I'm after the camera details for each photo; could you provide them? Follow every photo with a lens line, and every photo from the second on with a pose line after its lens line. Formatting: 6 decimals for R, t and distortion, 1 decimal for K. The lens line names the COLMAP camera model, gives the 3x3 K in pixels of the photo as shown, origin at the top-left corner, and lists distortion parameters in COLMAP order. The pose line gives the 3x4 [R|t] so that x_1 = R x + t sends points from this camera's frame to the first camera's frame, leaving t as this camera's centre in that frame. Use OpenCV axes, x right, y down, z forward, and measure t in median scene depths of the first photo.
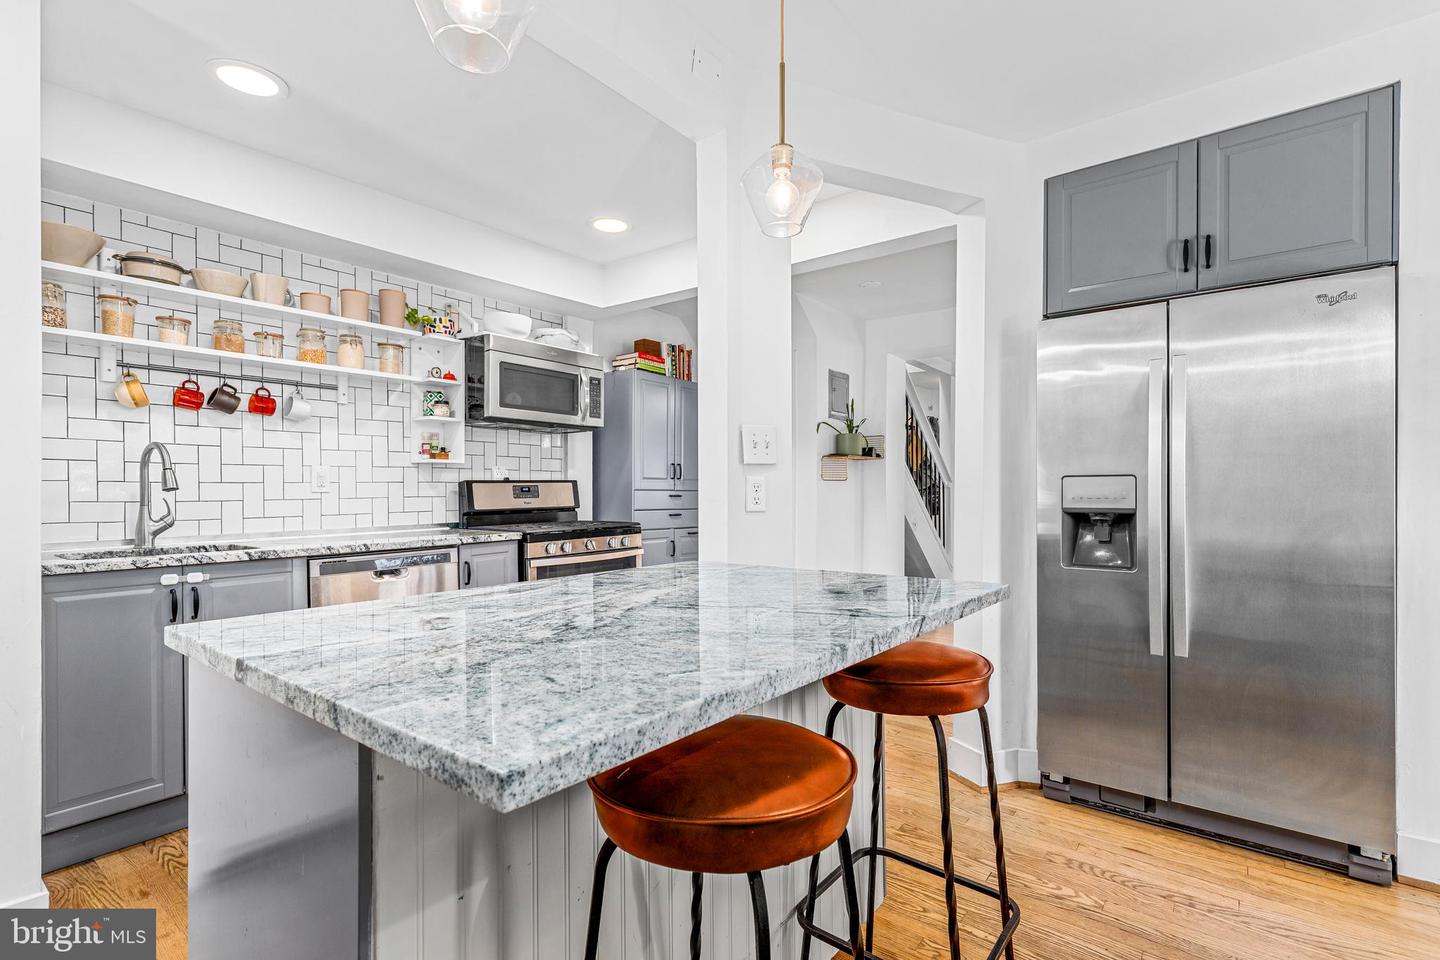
lens RADIAL K [[670.3, 0, 724.9], [0, 670.3, 494.3], [0, 0, 1]] dist [0.007101, 0.000048]
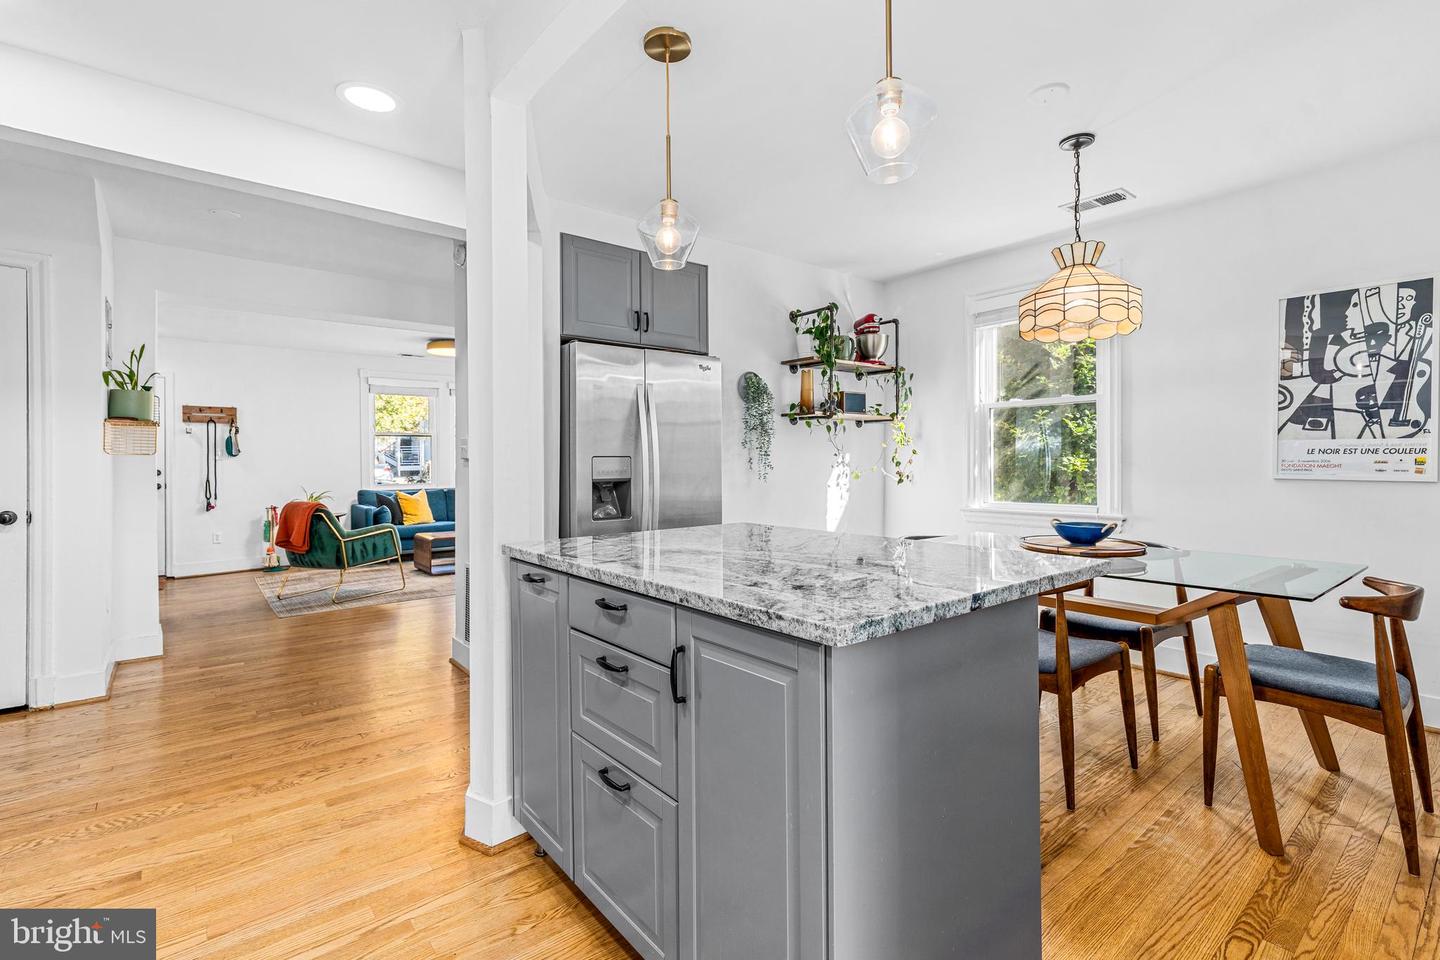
lens RADIAL K [[665.9, 0, 720.0], [0, 665.9, 480.0], [0, 0, 1]] dist [0.000619, -0.011373]
pose [[0.220832, -0.026575, 0.974950, -0.660124], [0.007224, 0.999646, 0.025612, -0.010660], [-0.975285, 0.001387, 0.220946, 0.358113]]
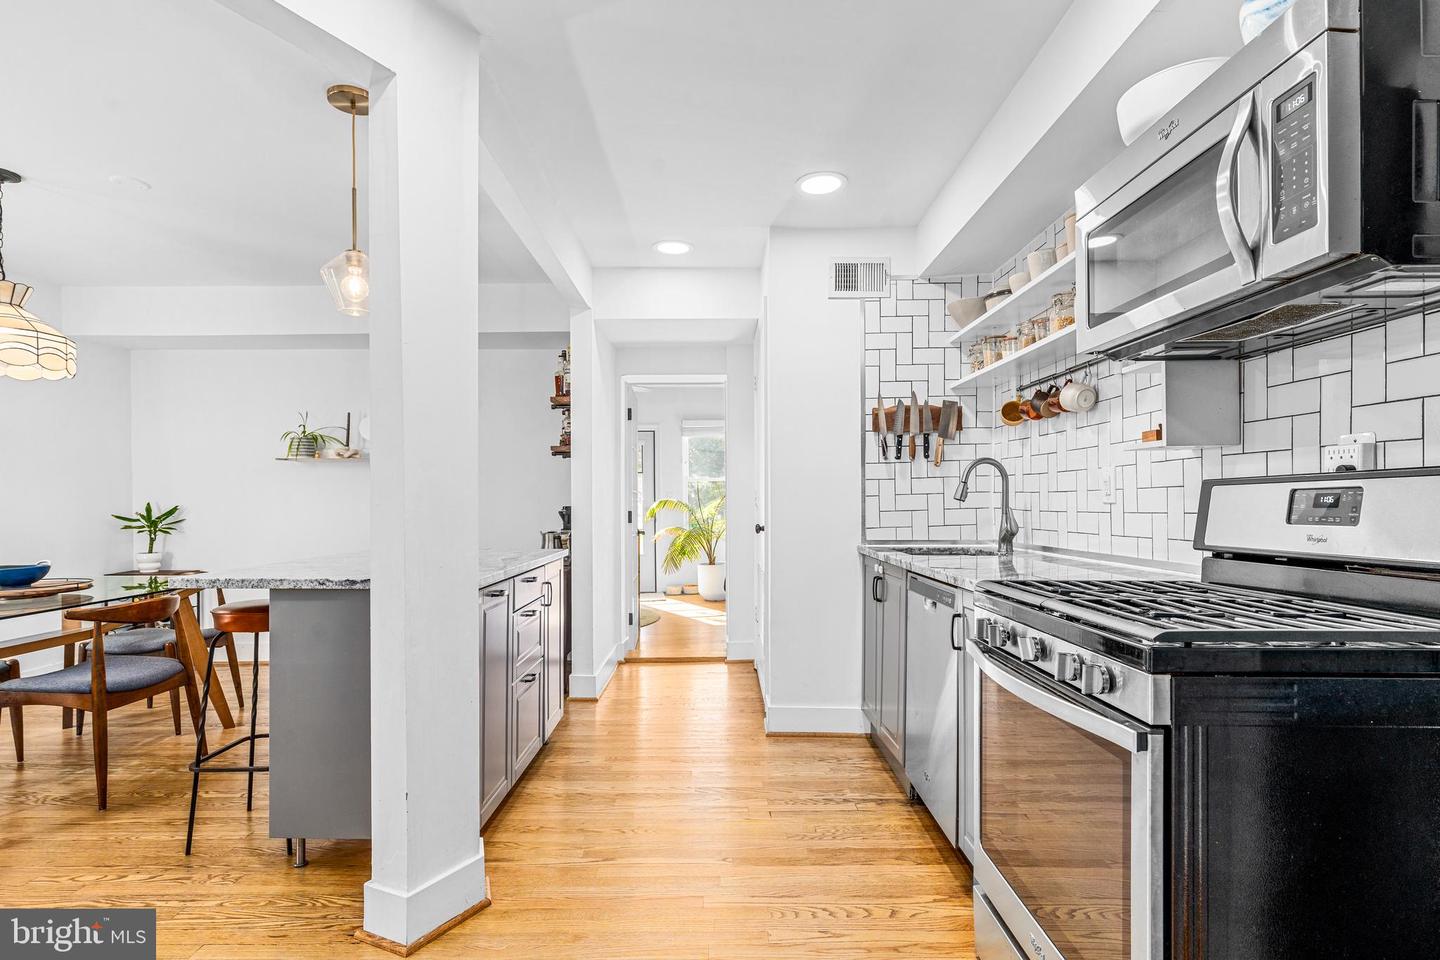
lens RADIAL K [[726.1, 0, 714.1], [0, 726.1, 503.3], [0, 0, 1]] dist [0.000539, -0.000550]
pose [[-0.787404, 0.008372, -0.616381, 0.240563], [0.001614, 0.999932, 0.011520, -0.013761], [0.616436, 0.008076, -0.787364, 1.499890]]
